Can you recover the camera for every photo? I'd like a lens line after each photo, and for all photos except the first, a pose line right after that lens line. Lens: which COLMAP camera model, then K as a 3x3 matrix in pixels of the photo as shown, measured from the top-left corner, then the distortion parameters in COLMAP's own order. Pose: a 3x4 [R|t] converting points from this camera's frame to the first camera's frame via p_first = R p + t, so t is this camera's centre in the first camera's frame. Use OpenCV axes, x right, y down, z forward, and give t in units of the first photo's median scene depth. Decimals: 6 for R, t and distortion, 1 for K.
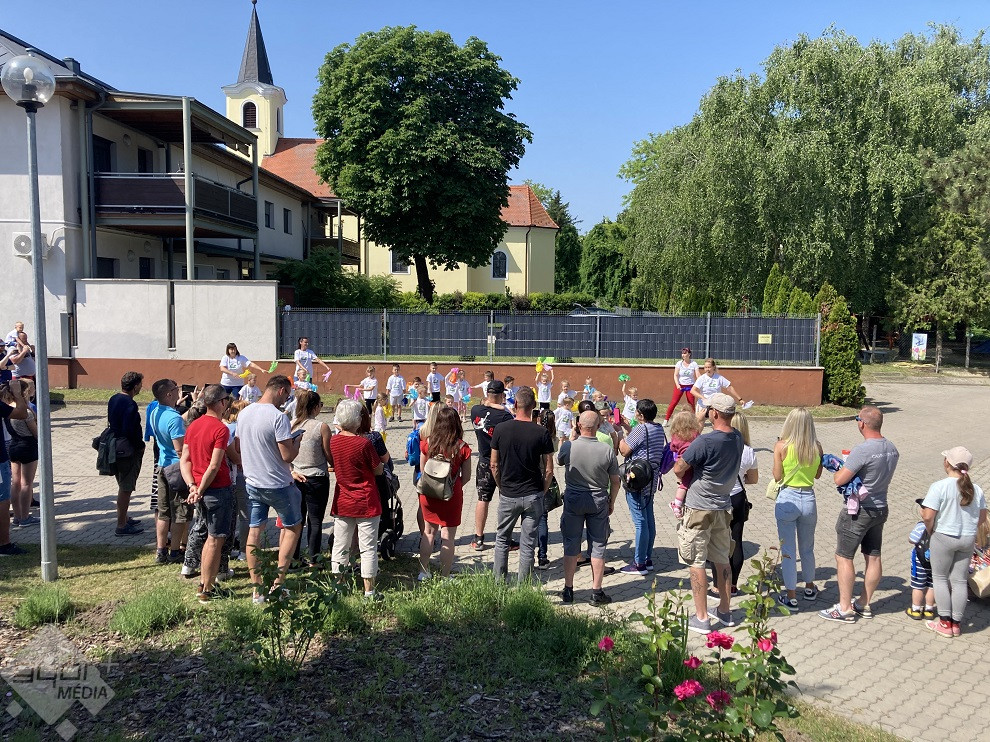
lens RADIAL K [[810.5, 0, 497.3], [0, 810.5, 376.1], [0, 0, 1]] dist [0.022892, -0.023641]
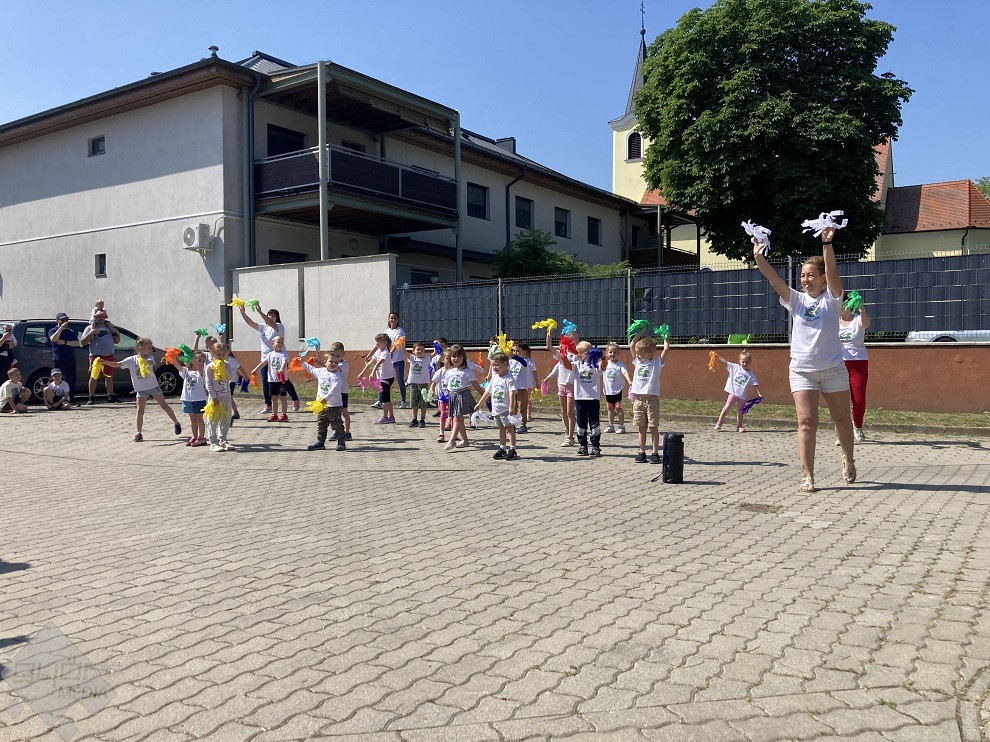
lens RADIAL K [[810.5, 0, 494.0], [0, 810.5, 369.2], [0, 0, 1]] dist [0.022892, -0.023641]
pose [[0.846413, -0.006251, -0.532490, 0.131168], [-0.031221, 0.997629, -0.061337, 0.024683], [0.531610, 0.068541, 0.844211, 0.182862]]
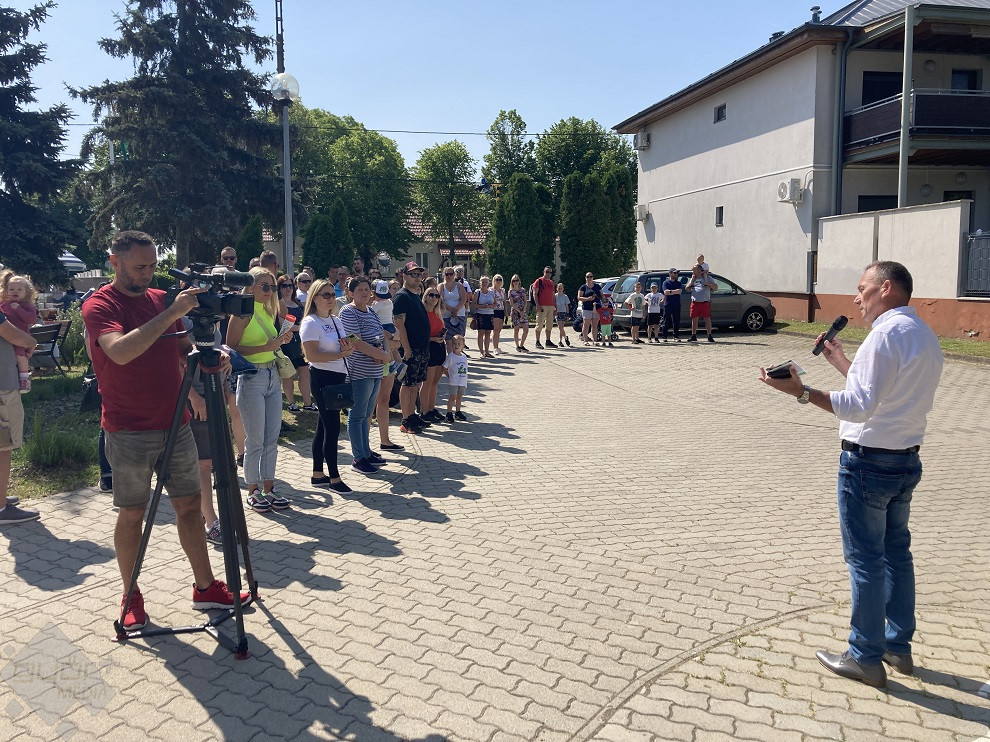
lens RADIAL K [[810.5, 0, 493.1], [0, 810.5, 372.6], [0, 0, 1]] dist [0.022892, -0.023641]
pose [[0.219284, 0.102196, -0.970294, 0.220065], [-0.068884, 0.993639, 0.089087, 0.007369], [0.973226, 0.047303, 0.224929, 0.184499]]
